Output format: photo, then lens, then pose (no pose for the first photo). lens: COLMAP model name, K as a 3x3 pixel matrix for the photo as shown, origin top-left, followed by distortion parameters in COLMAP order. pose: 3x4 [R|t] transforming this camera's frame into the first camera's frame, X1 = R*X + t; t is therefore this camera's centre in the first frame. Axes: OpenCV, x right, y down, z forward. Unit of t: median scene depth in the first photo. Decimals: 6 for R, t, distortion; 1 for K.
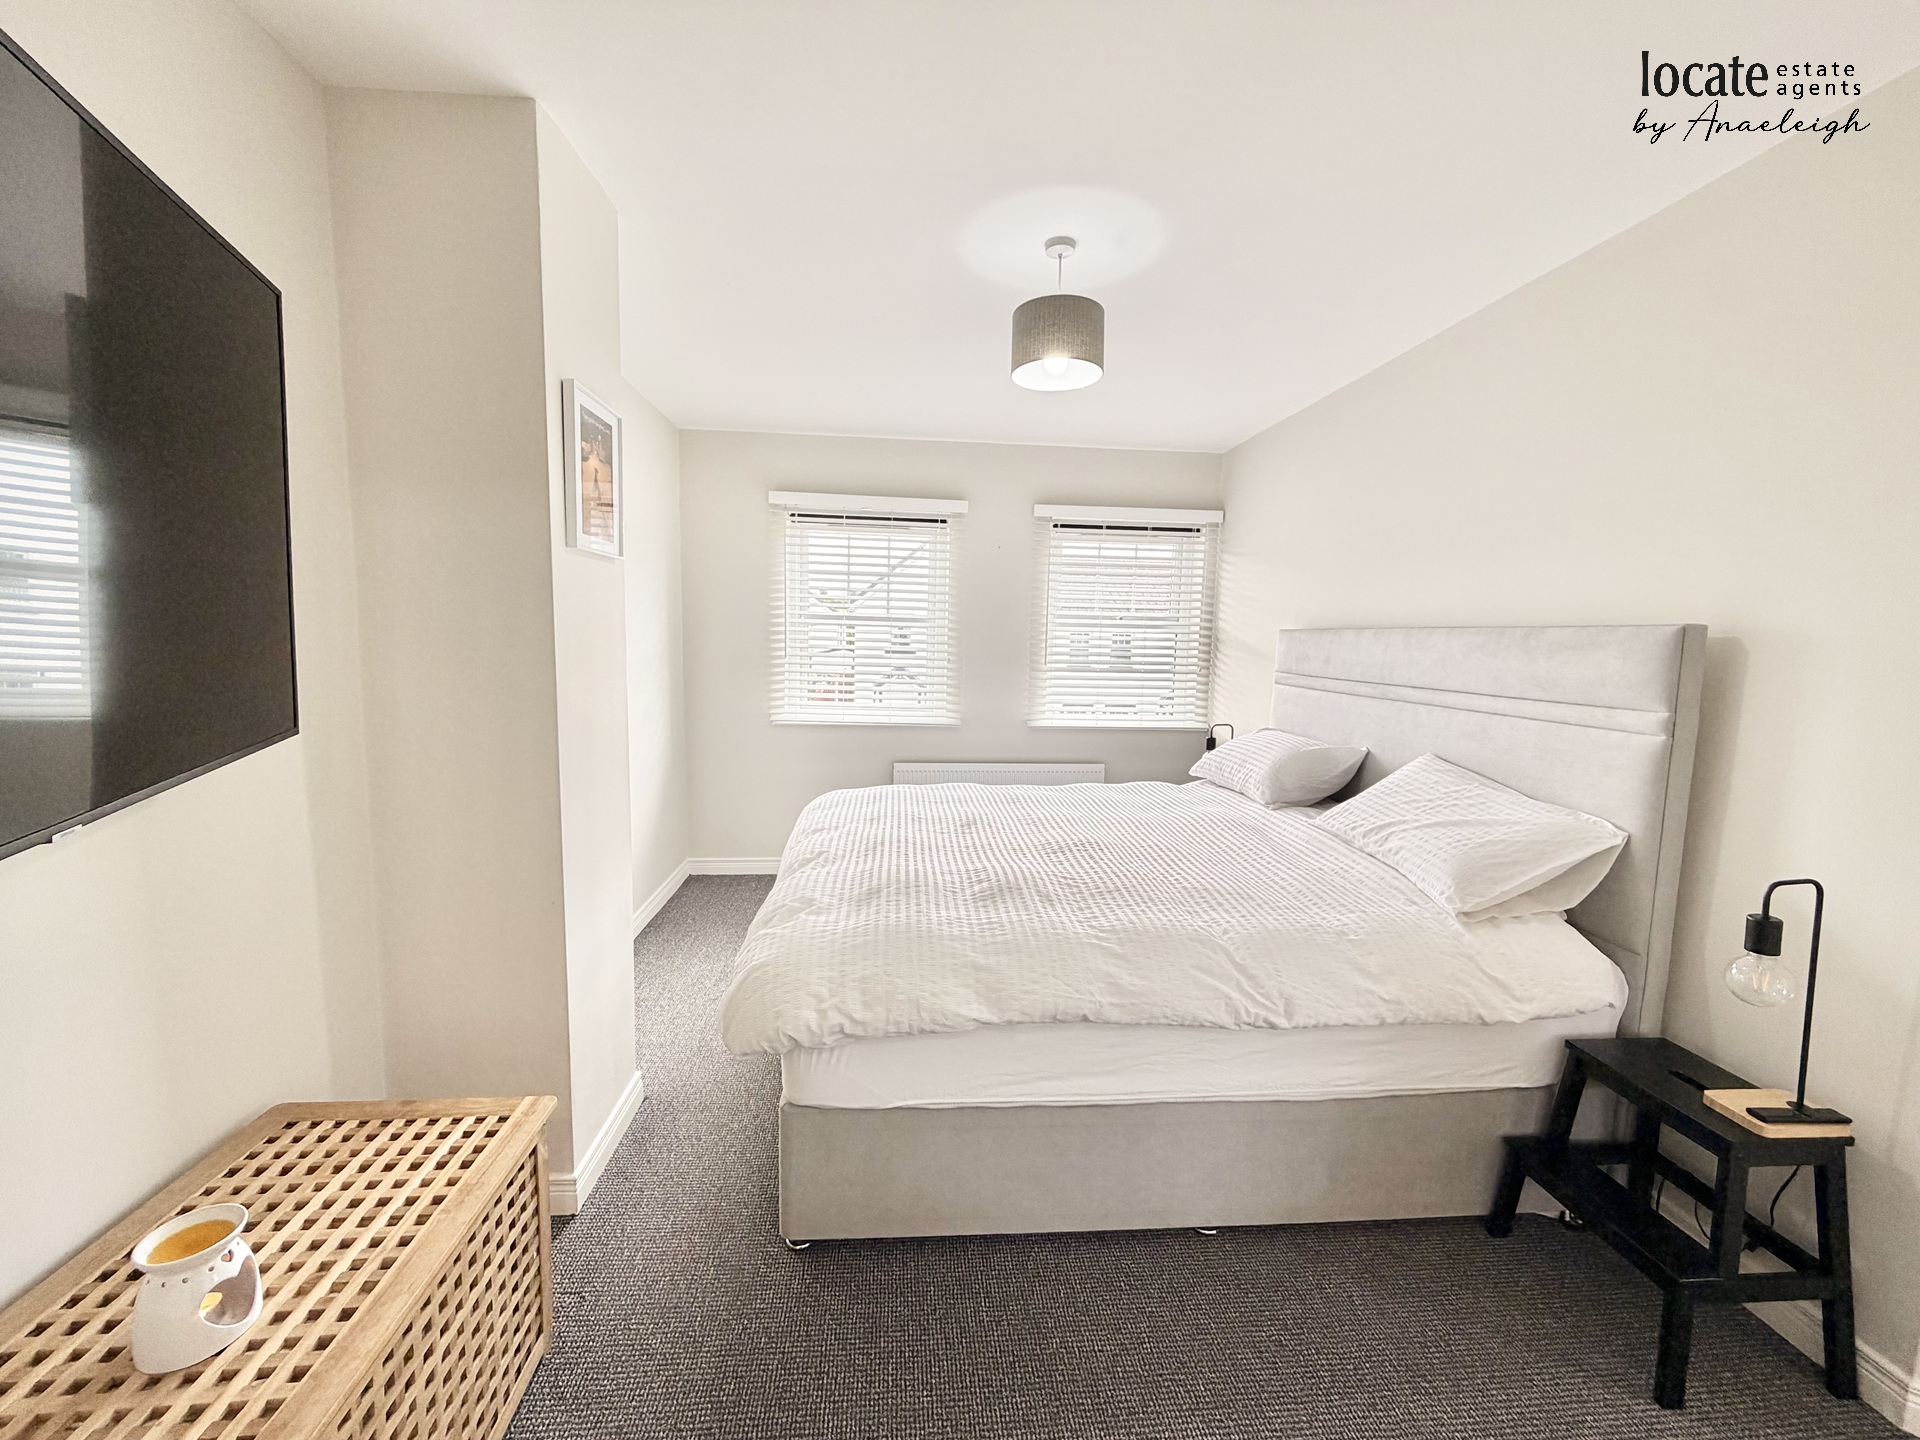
lens RADIAL K [[767.0, 0, 952.7], [0, 767.0, 718.7], [0, 0, 1]] dist [-0.000371, -0.000245]
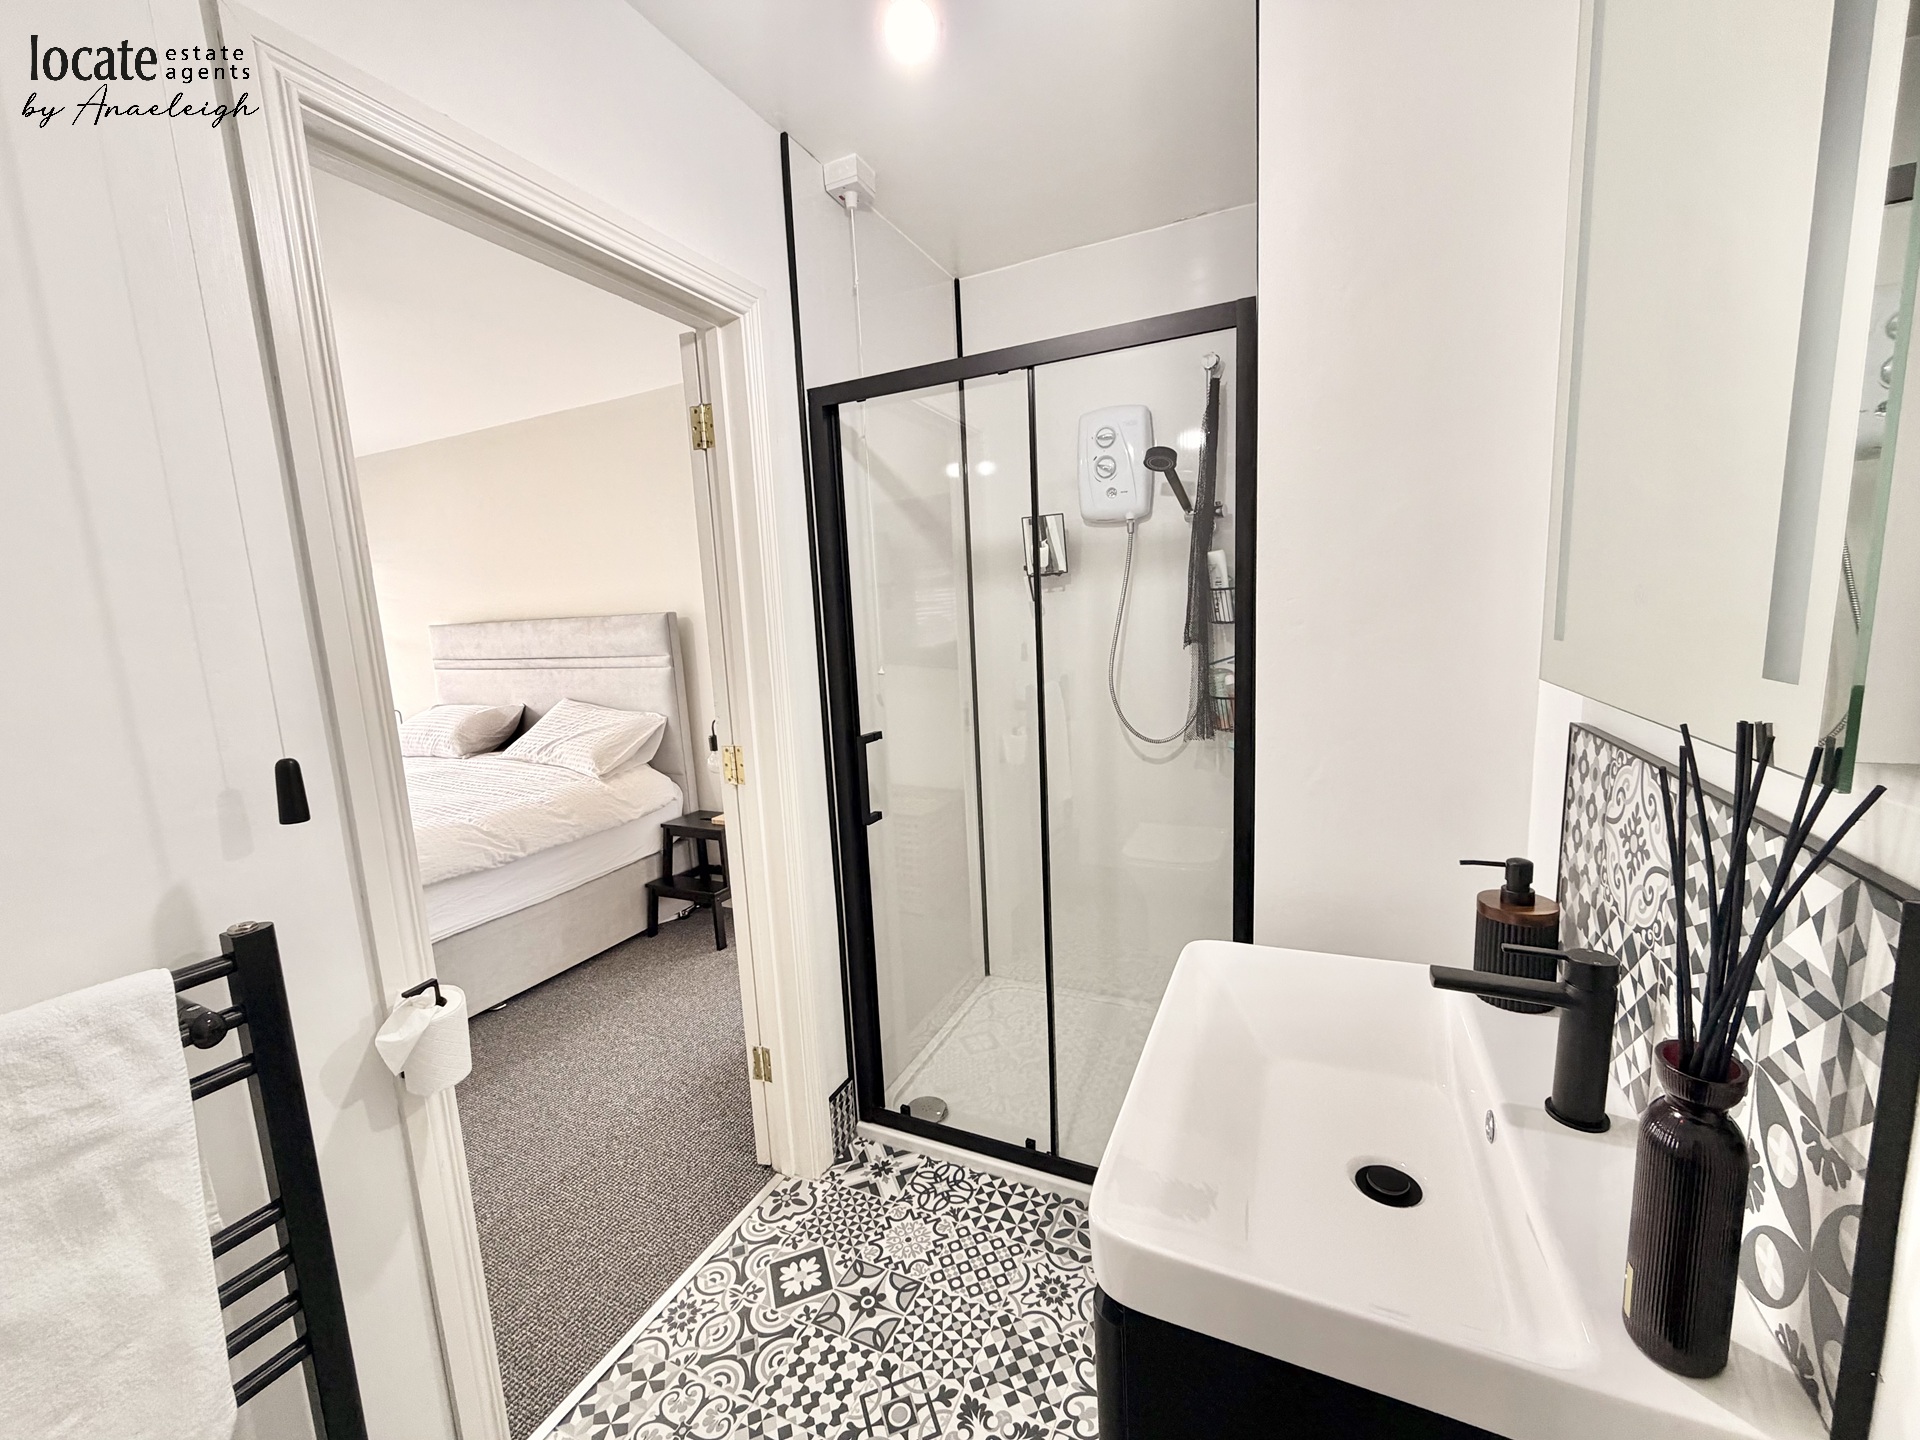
lens RADIAL K [[767.0, 0, 956.8], [0, 767.0, 727.5], [0, 0, 1]] dist [-0.000371, -0.000245]
pose [[0.492121, -0.176976, 0.852348, -0.443600], [0.150504, 0.981670, 0.116930, 0.053313], [-0.857418, 0.070738, 0.509736, -0.646986]]
